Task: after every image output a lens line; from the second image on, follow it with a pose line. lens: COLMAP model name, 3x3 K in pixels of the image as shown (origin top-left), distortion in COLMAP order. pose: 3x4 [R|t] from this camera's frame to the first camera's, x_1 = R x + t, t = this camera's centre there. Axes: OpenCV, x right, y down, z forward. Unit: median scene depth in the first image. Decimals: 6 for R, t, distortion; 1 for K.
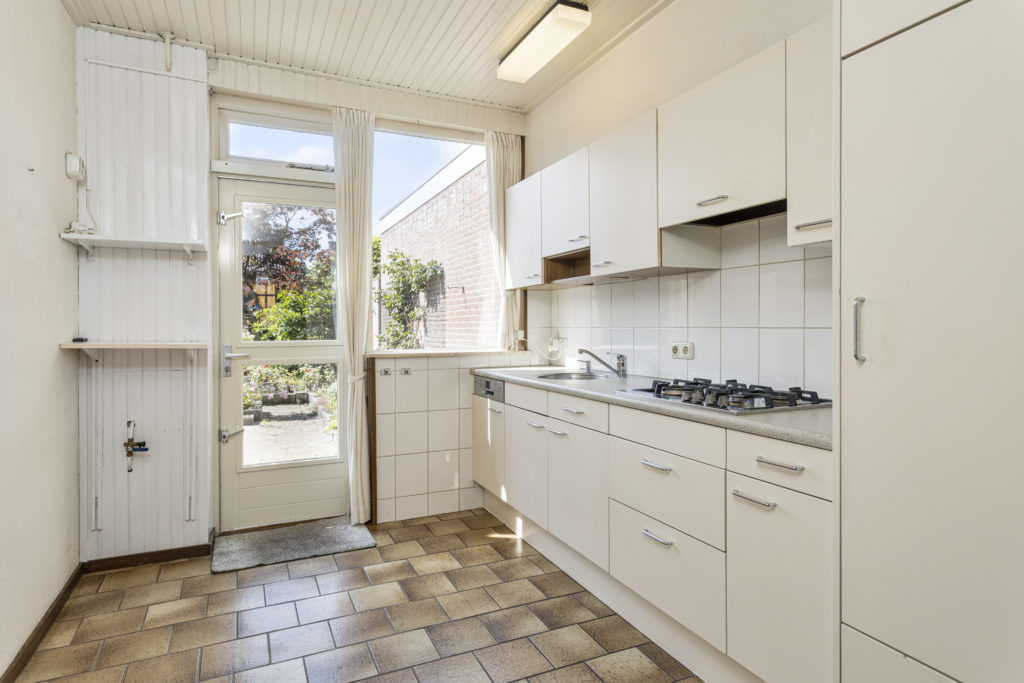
lens RADIAL K [[561.5, 0, 510.5], [0, 561.5, 332.1], [0, 0, 1]] dist [0.003032, 0.000392]
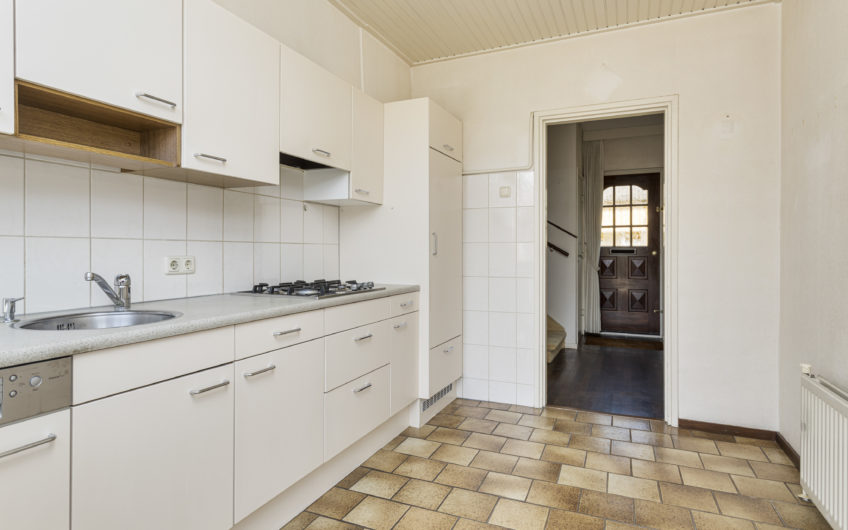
lens RADIAL K [[465.0, 0, 423.9], [0, 465.0, 250.1], [0, 0, 1]] dist [0.000939, 0.000095]
pose [[-0.665880, 0.004435, 0.746045, -0.543221], [0.006702, 0.999978, 0.000037, 0.011481], [-0.746028, 0.005025, -0.665895, 1.246009]]
